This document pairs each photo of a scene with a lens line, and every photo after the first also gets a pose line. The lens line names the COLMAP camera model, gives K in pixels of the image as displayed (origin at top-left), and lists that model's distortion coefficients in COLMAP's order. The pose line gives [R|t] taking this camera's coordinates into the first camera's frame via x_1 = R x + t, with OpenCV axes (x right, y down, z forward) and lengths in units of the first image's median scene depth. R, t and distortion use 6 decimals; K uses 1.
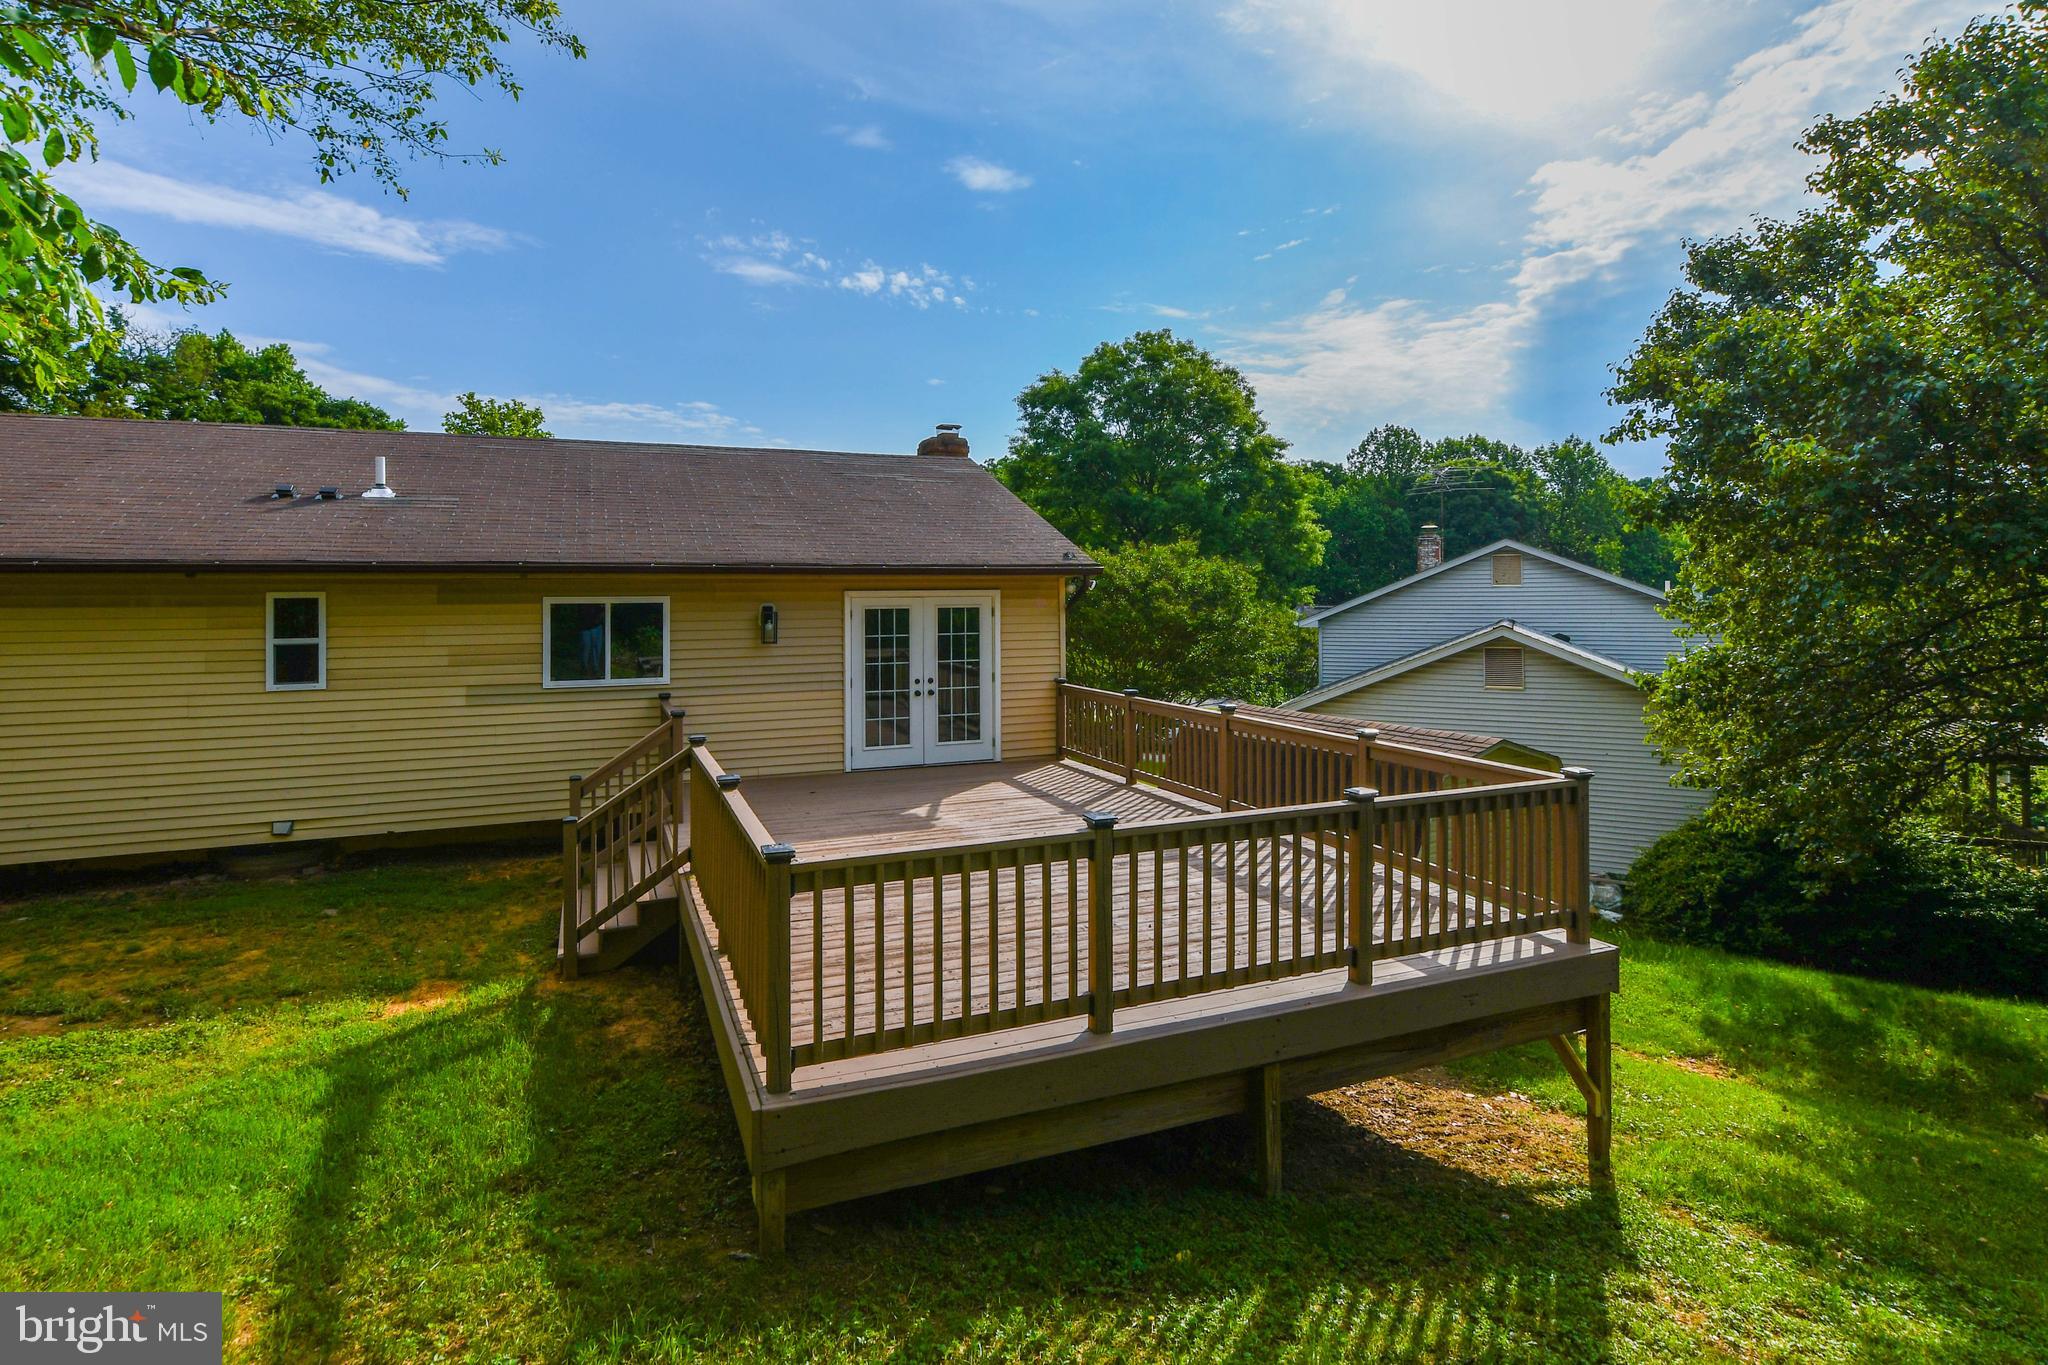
lens RADIAL K [[984.8, 0, 1015.1], [0, 984.8, 591.1], [0, 0, 1]] dist [-0.006530, 0.002661]
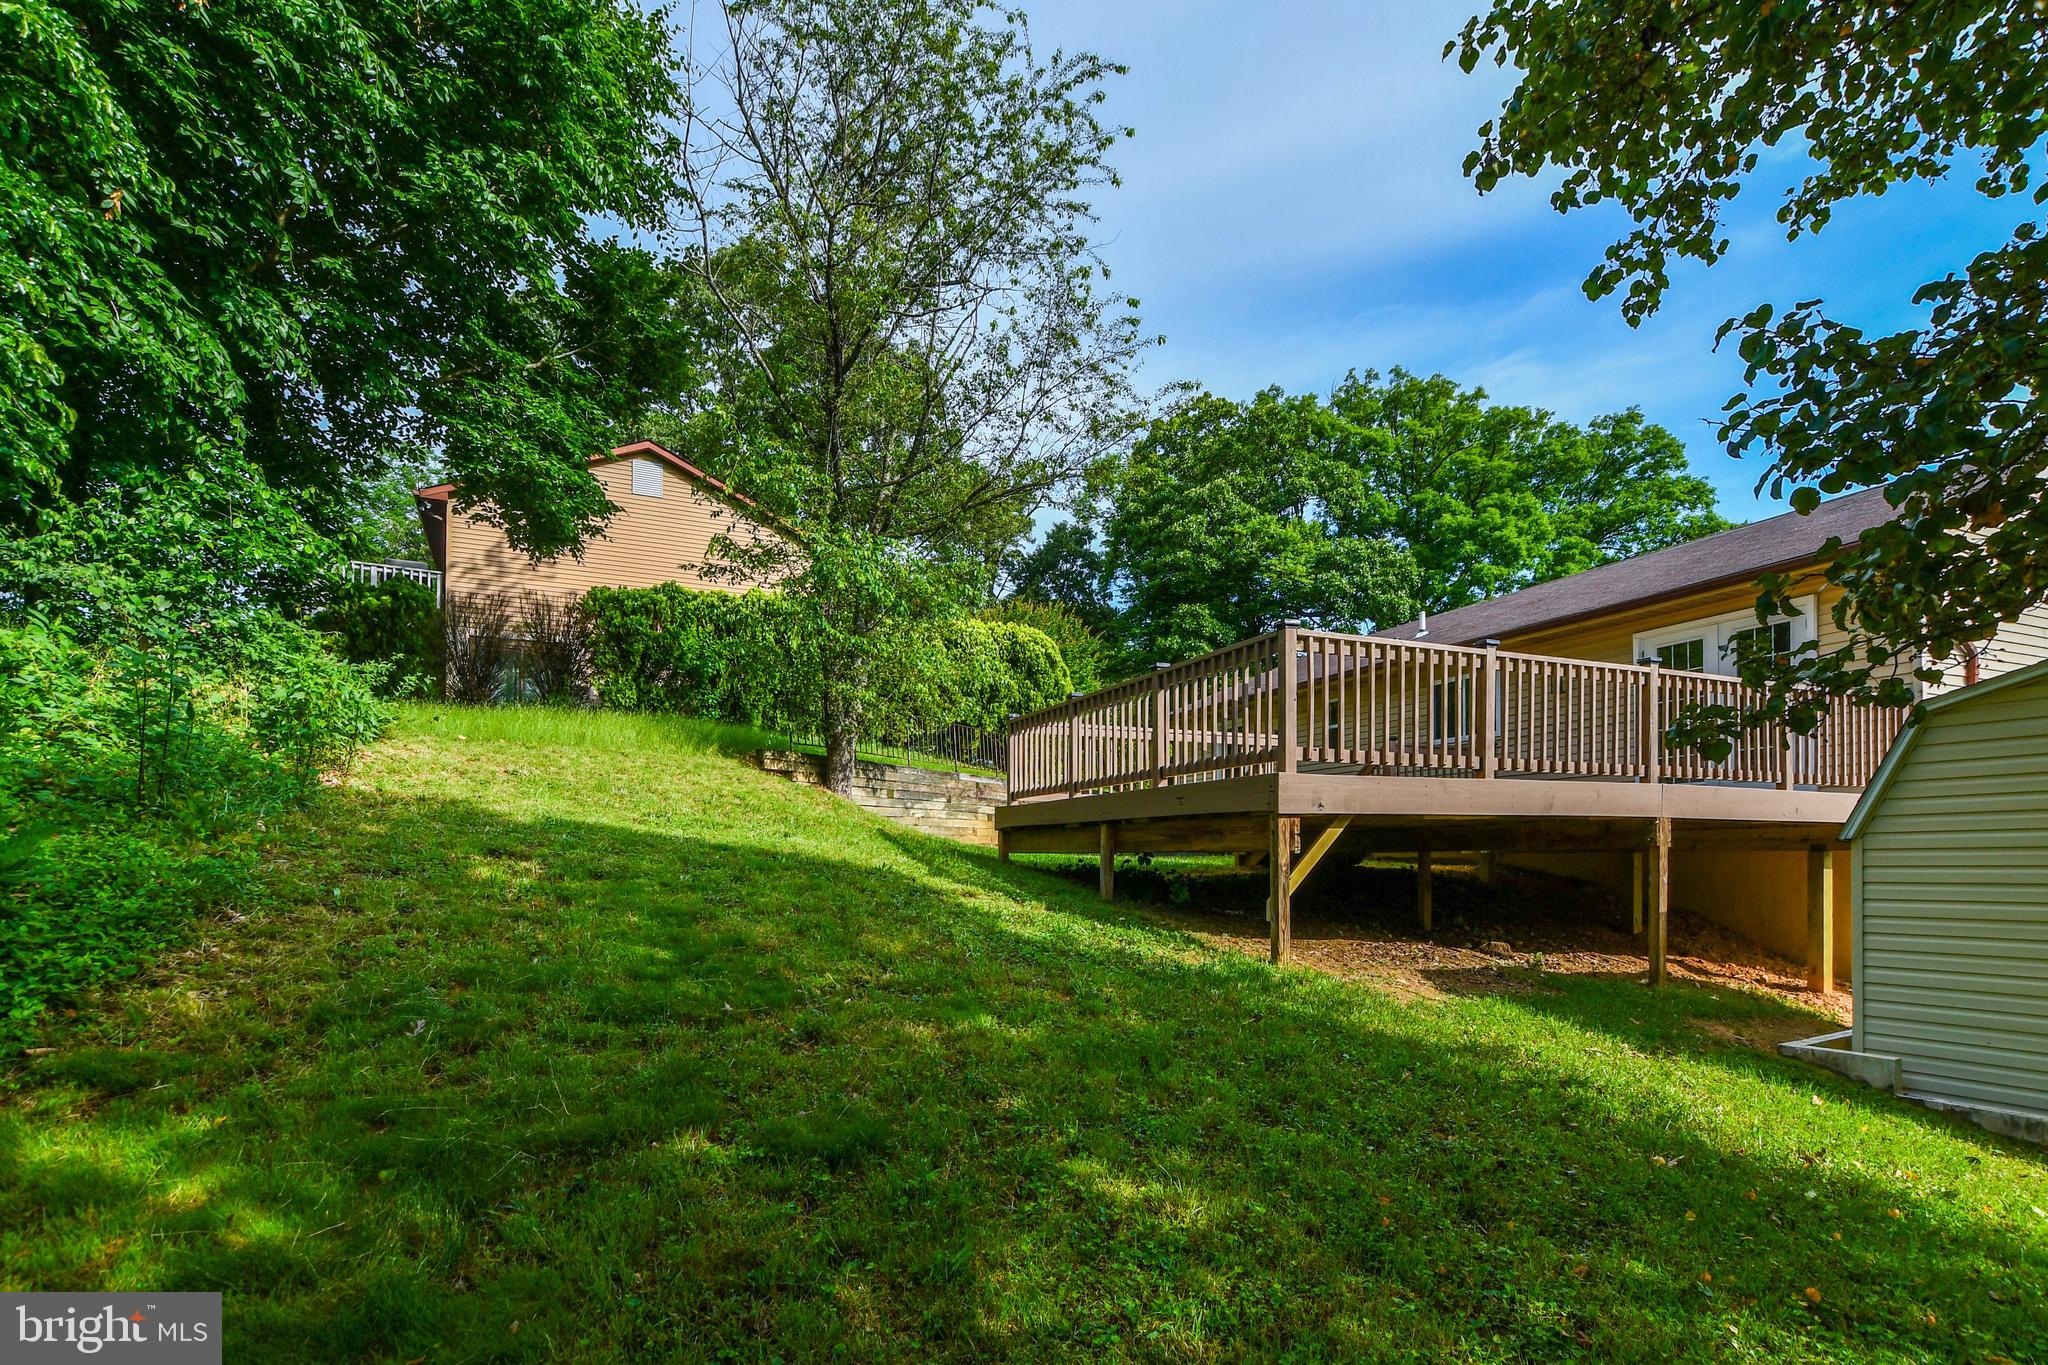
lens RADIAL K [[984.8, 0, 1041.4], [0, 984.8, 864.6], [0, 0, 1]] dist [-0.006530, 0.002661]
pose [[0.052506, 0.017055, -0.998475, 0.817064], [0.014363, 0.999738, 0.017832, 0.211539], [0.998517, -0.015277, 0.052247, 0.320705]]
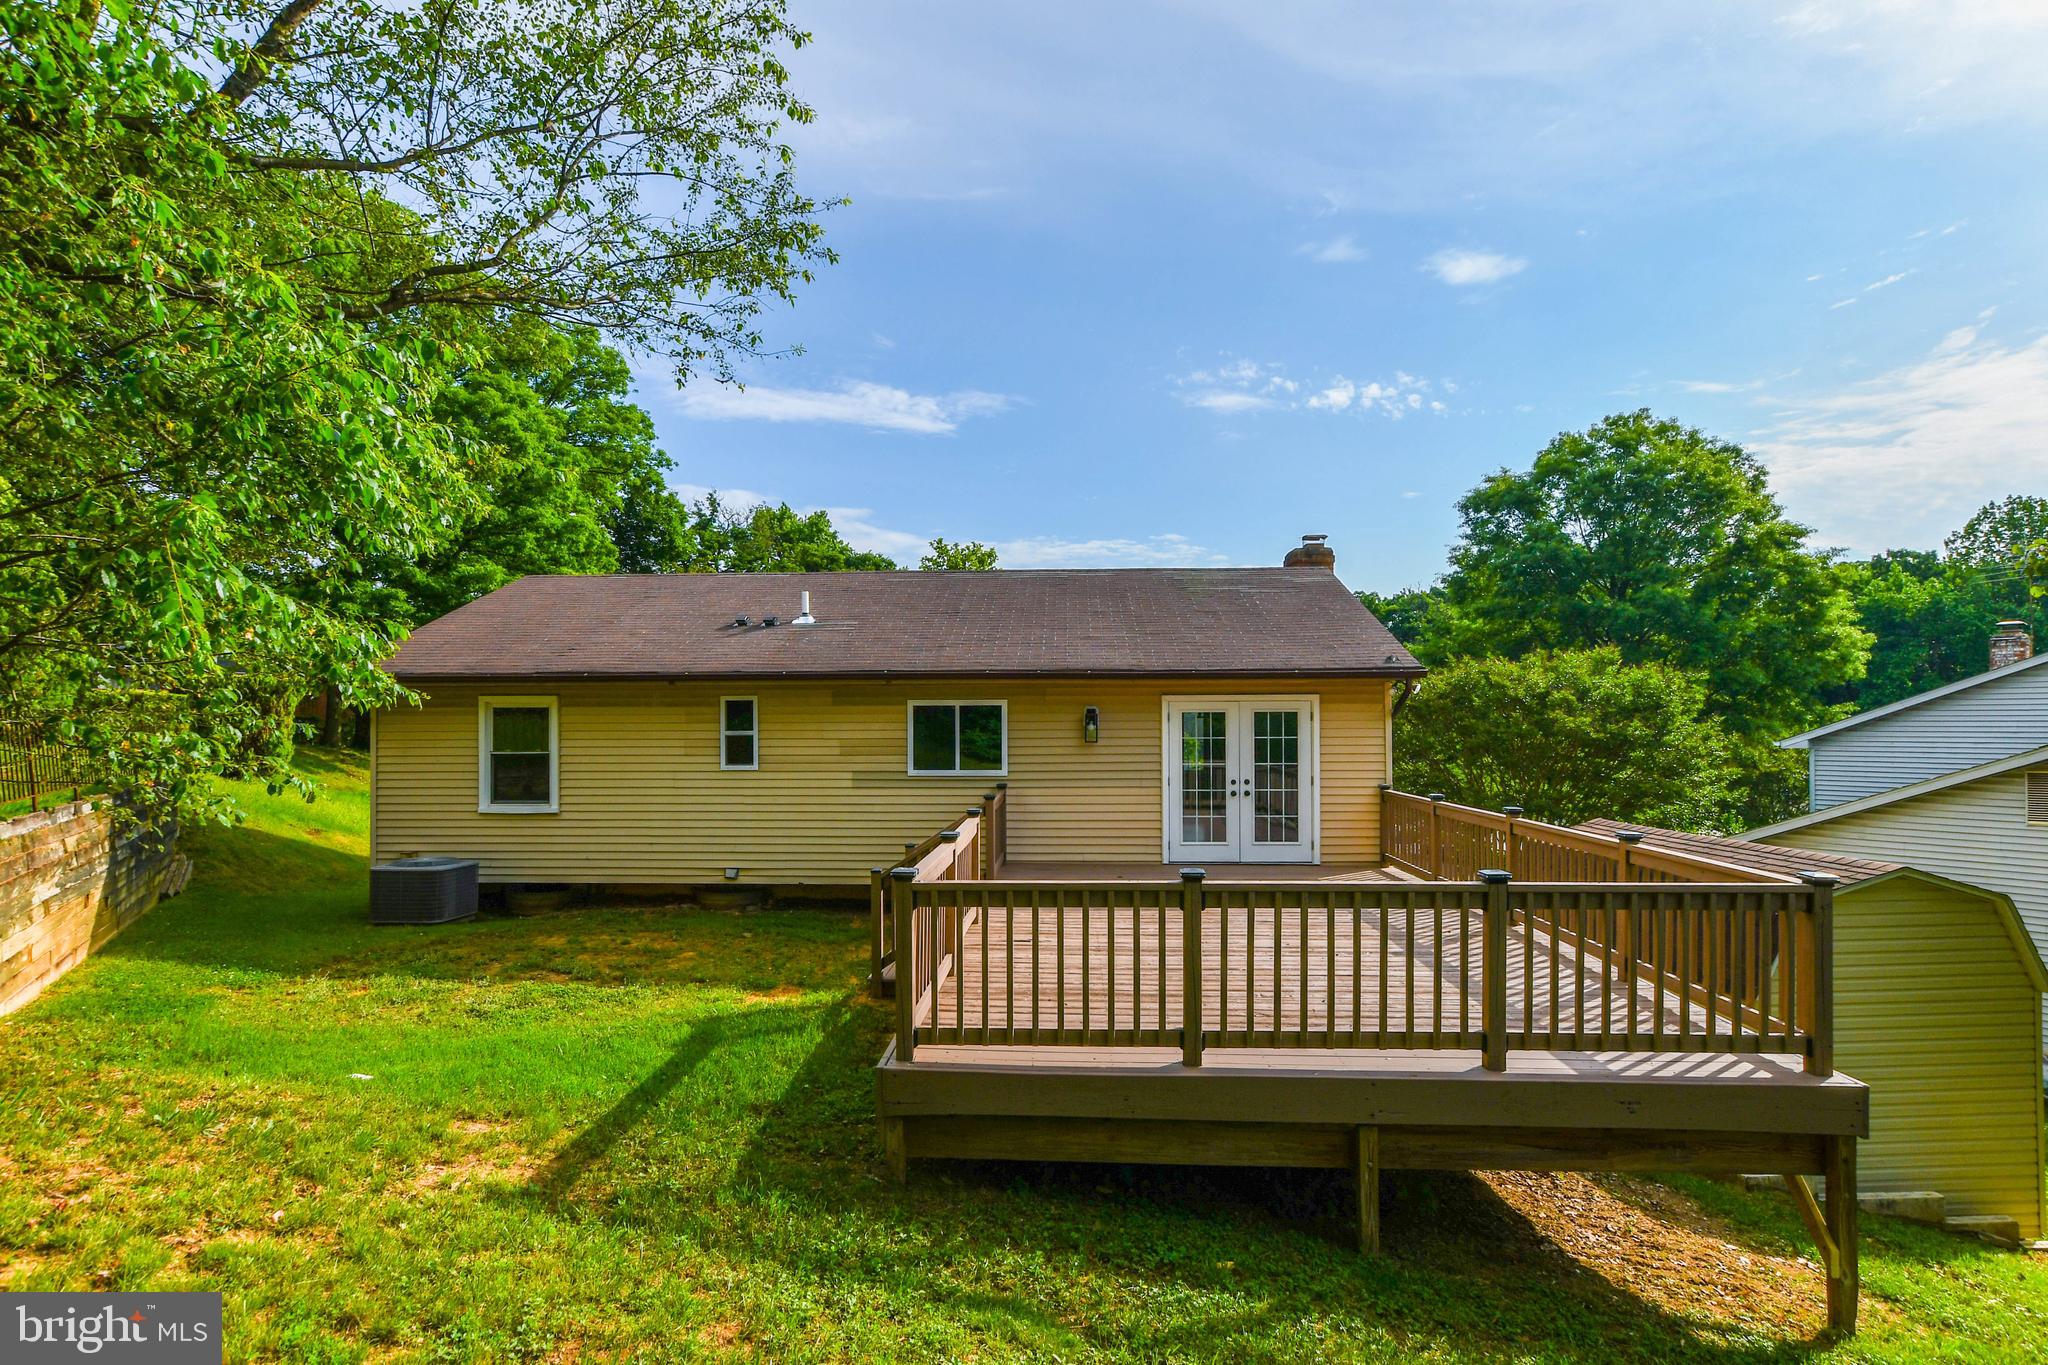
lens RADIAL K [[984.8, 0, 1056.6], [0, 984.8, 726.5], [0, 0, 1]] dist [-0.006530, 0.002661]
pose [[0.913557, 0.004892, -0.406681, 0.153919], [-0.000130, 0.999931, 0.011735, 0.020638], [0.406710, -0.010668, 0.913495, -0.028497]]
